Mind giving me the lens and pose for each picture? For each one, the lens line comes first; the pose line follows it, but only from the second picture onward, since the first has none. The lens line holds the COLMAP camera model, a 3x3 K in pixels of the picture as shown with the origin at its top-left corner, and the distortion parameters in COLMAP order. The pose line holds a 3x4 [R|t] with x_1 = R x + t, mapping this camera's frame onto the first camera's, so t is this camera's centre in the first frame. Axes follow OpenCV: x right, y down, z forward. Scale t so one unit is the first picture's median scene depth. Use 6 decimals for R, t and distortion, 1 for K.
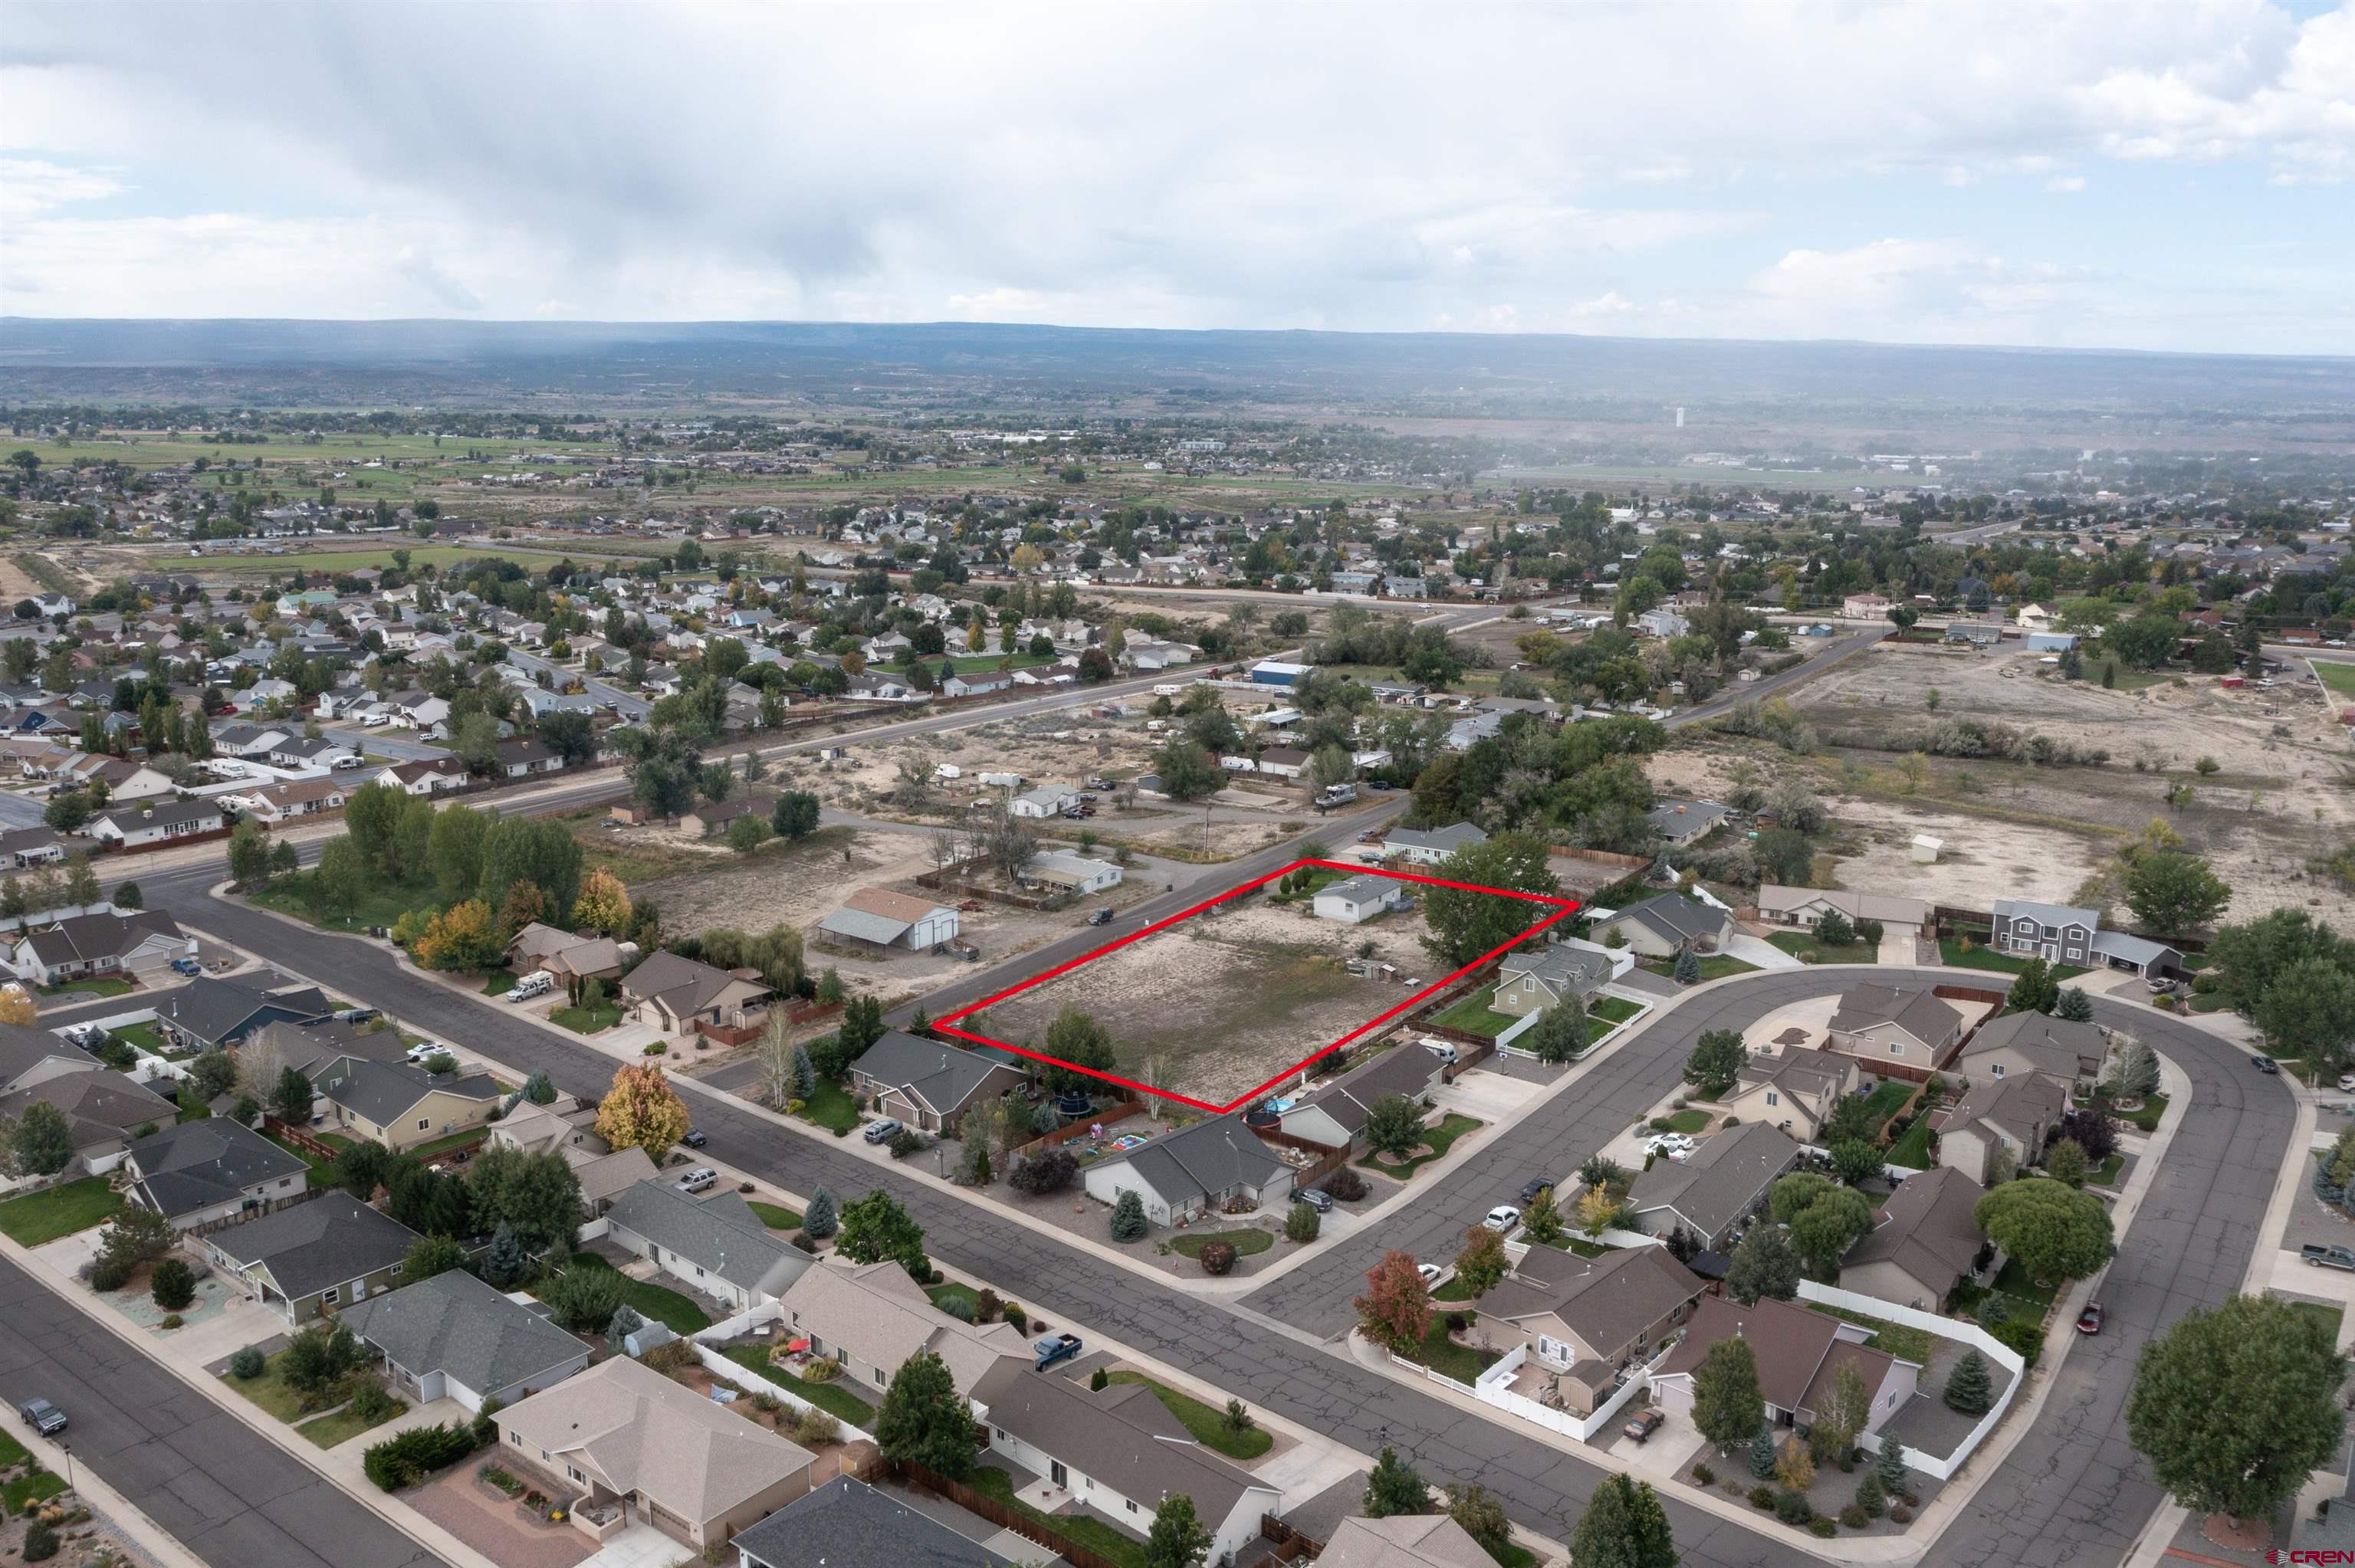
lens RADIAL K [[1892.7, 0, 1177.5], [0, 1892.7, 784.0], [0, 0, 1]] dist [-0.009298, -0.004523]
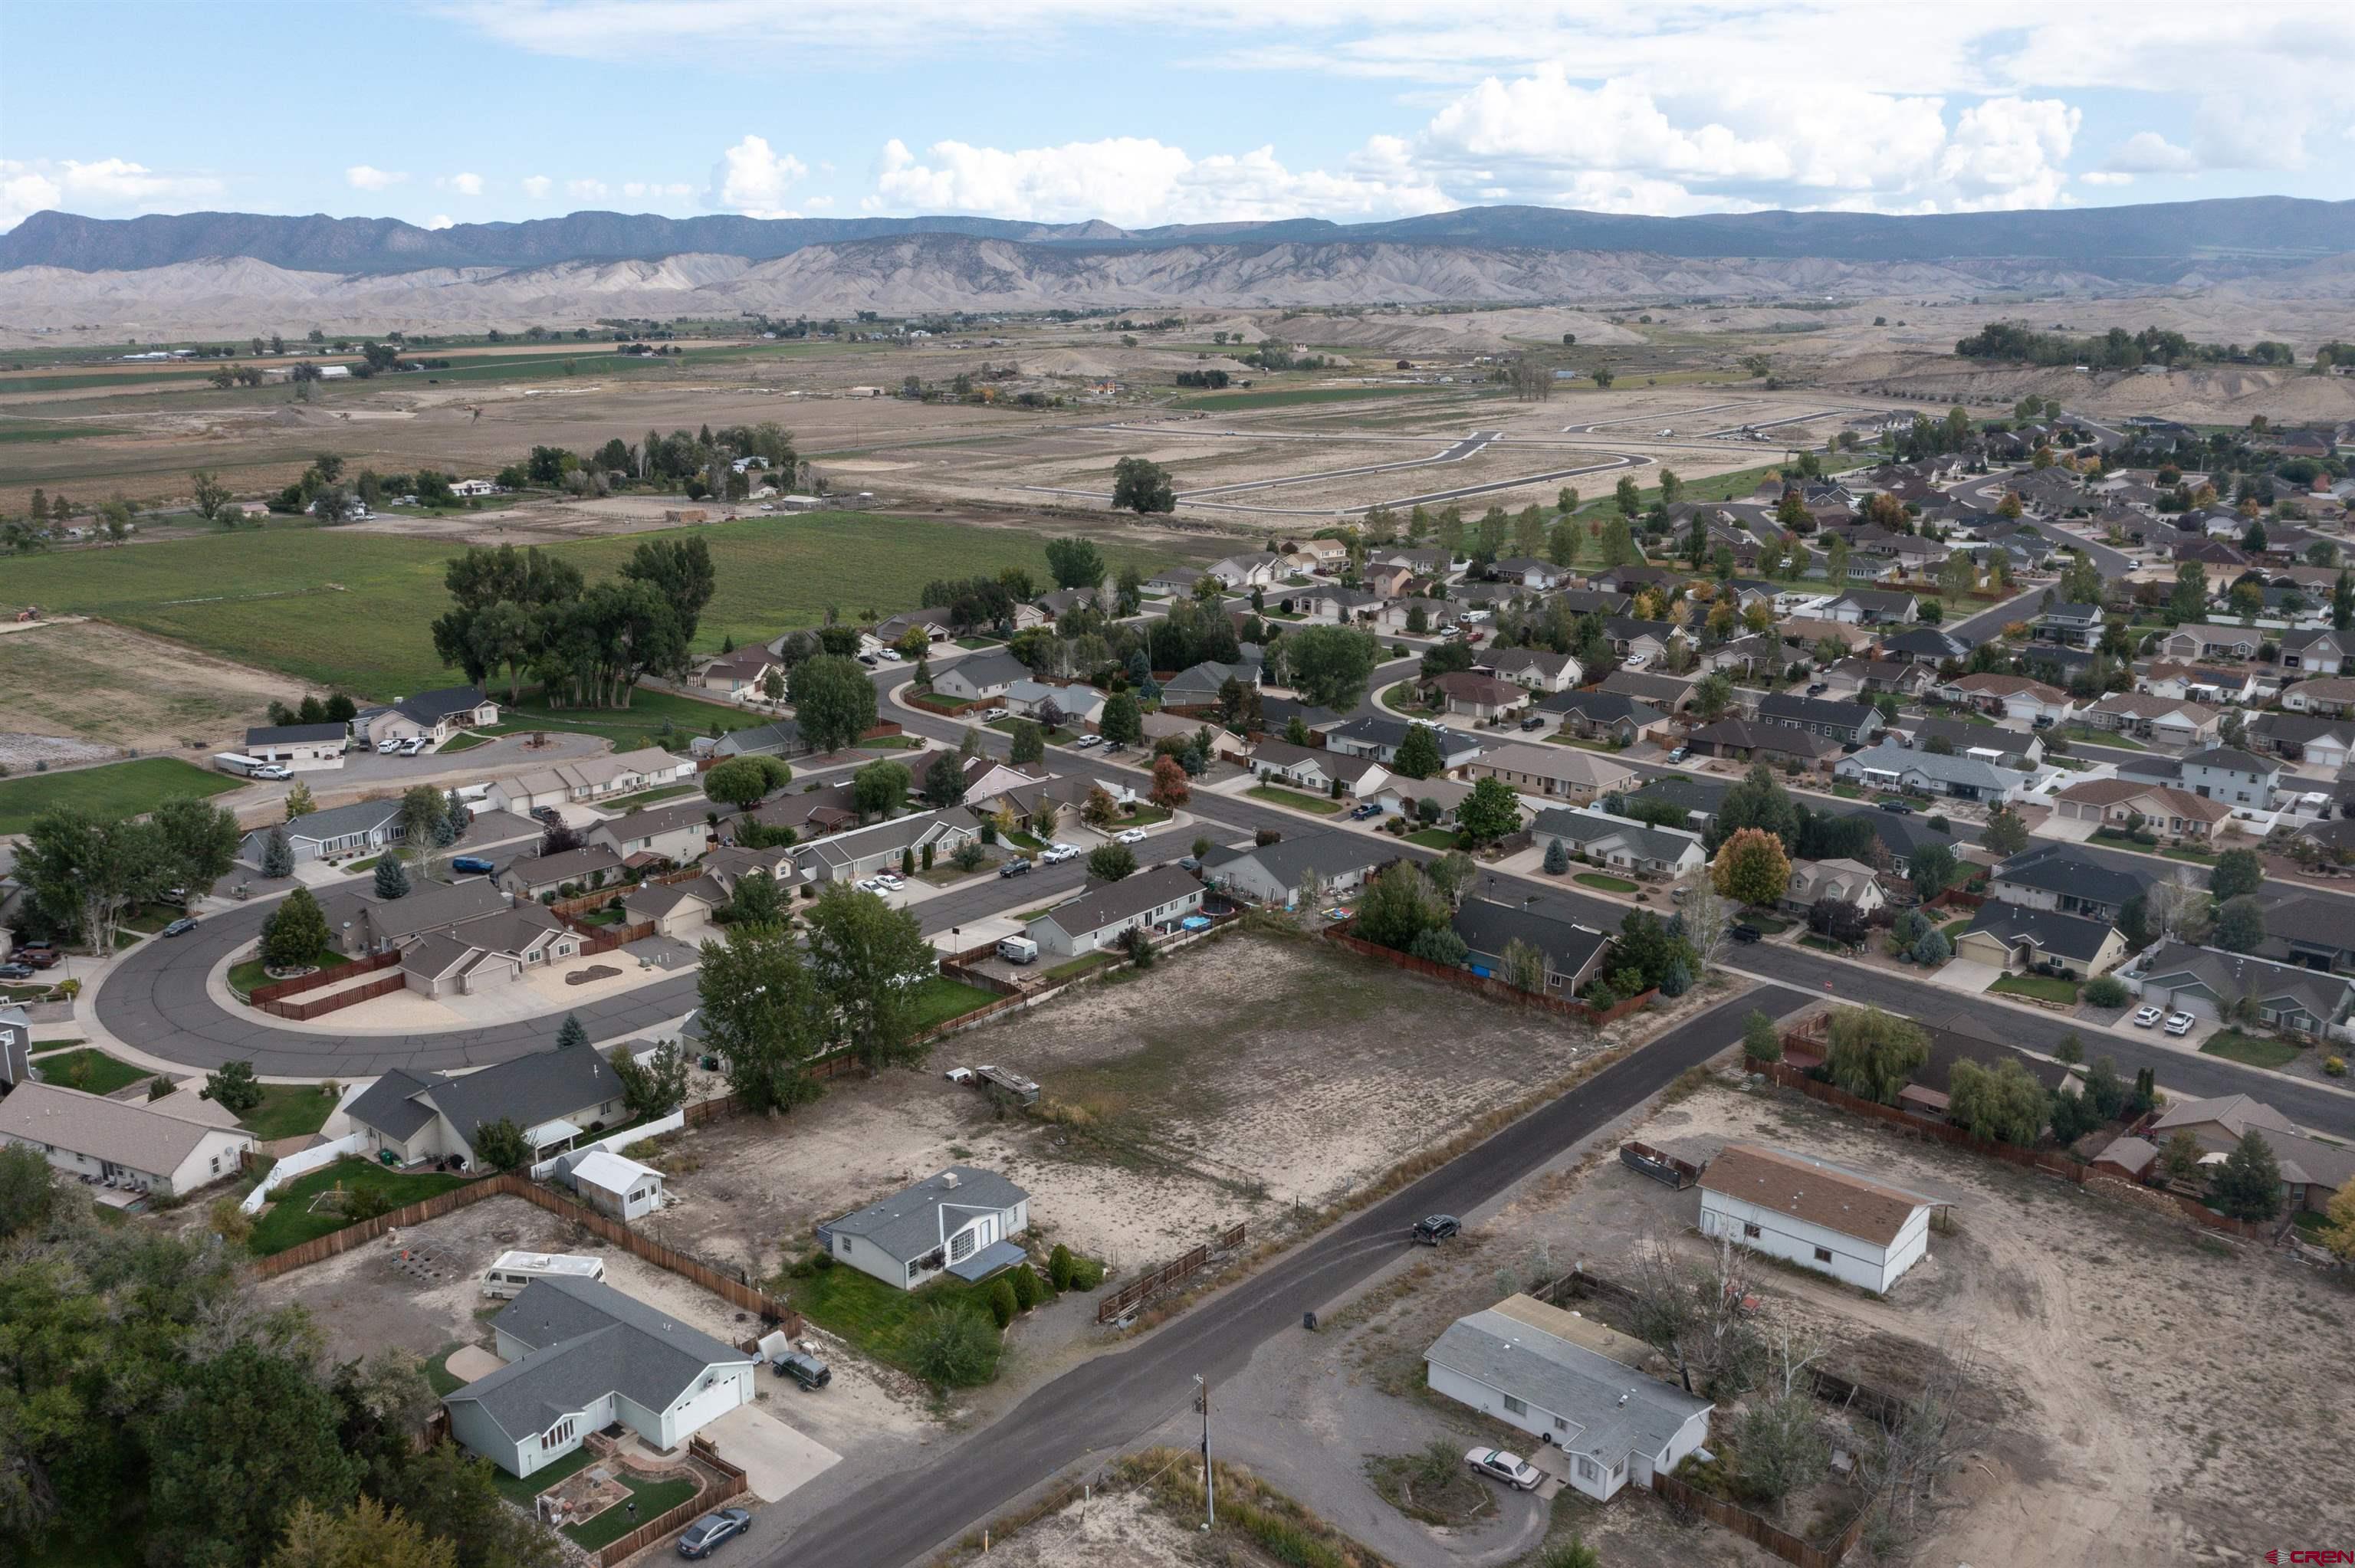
lens RADIAL K [[1892.7, 0, 1177.5], [0, 1892.7, 784.0], [0, 0, 1]] dist [-0.009298, -0.004523]
pose [[-0.998312, -0.022380, 0.053601, 0.007247], [0.003685, 0.896540, 0.442948, -0.289385], [-0.057969, 0.442398, -0.894944, 1.514626]]
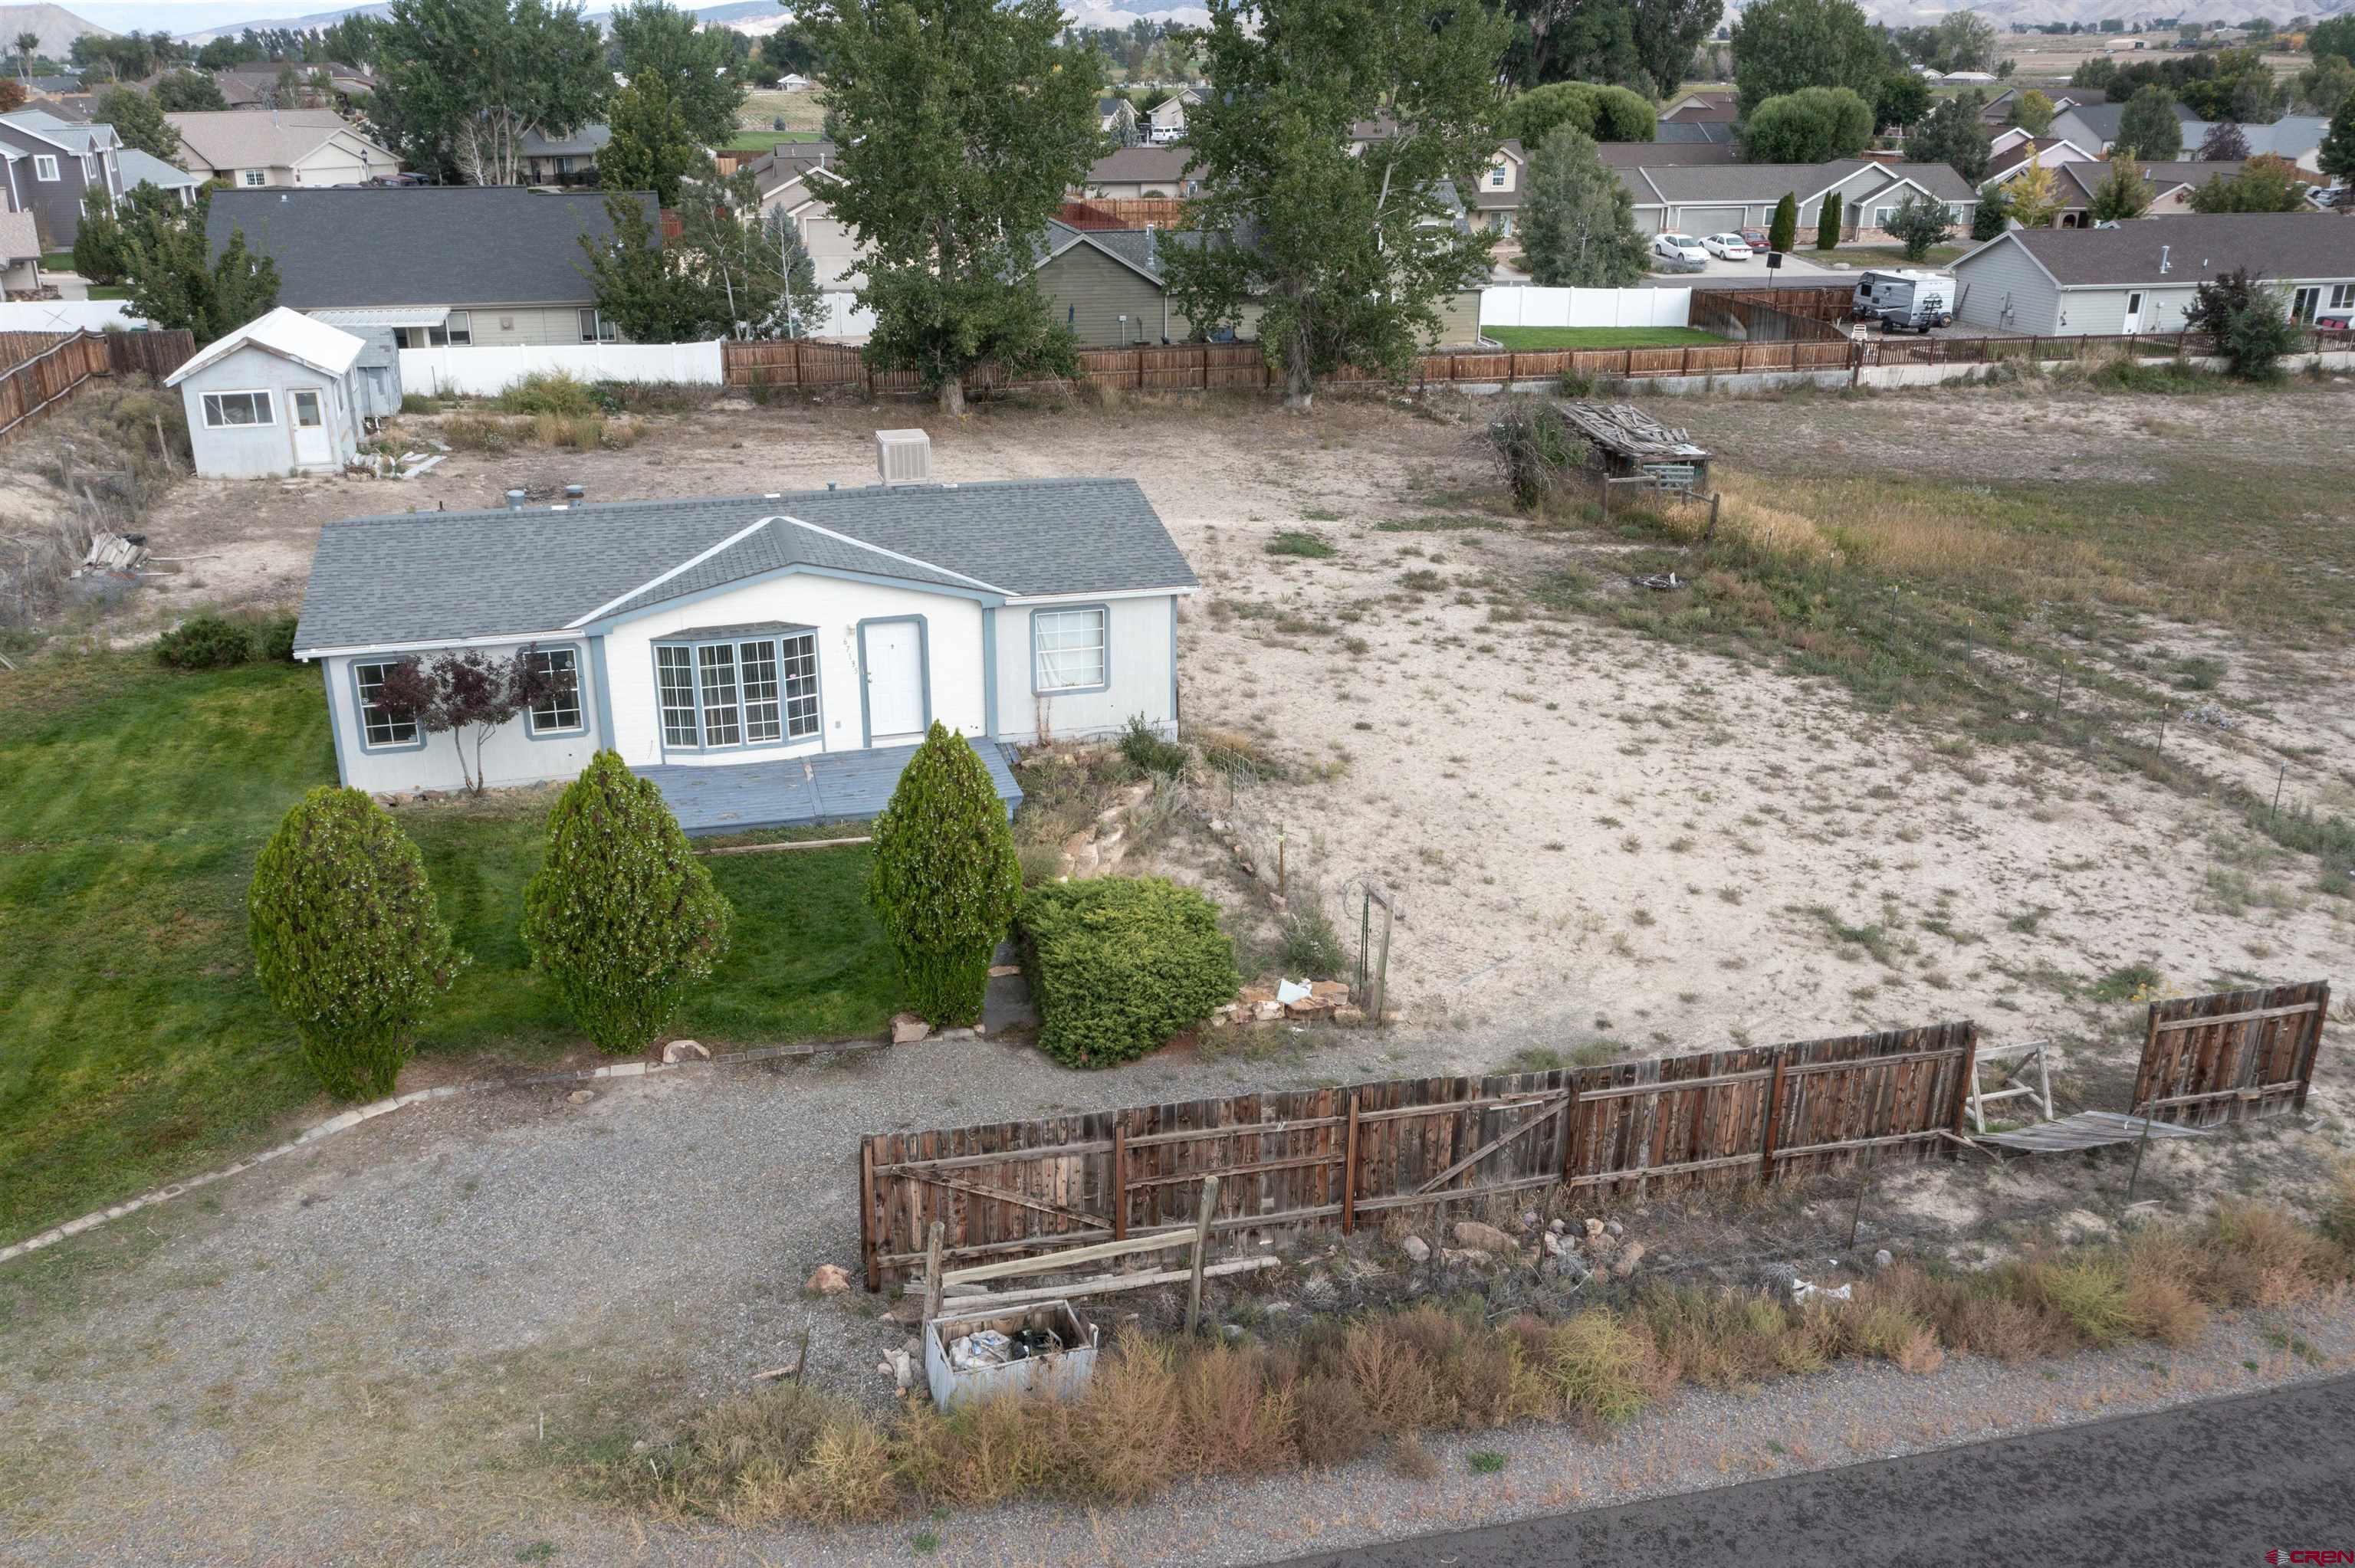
lens RADIAL K [[1892.7, 0, 1177.5], [0, 1892.7, 784.0], [0, 0, 1]] dist [-0.009298, -0.004523]
pose [[-0.779332, -0.241412, 0.578241, 0.008292], [0.117204, 0.850360, 0.512983, 0.019633], [-0.615553, 0.467556, -0.634417, 1.149071]]
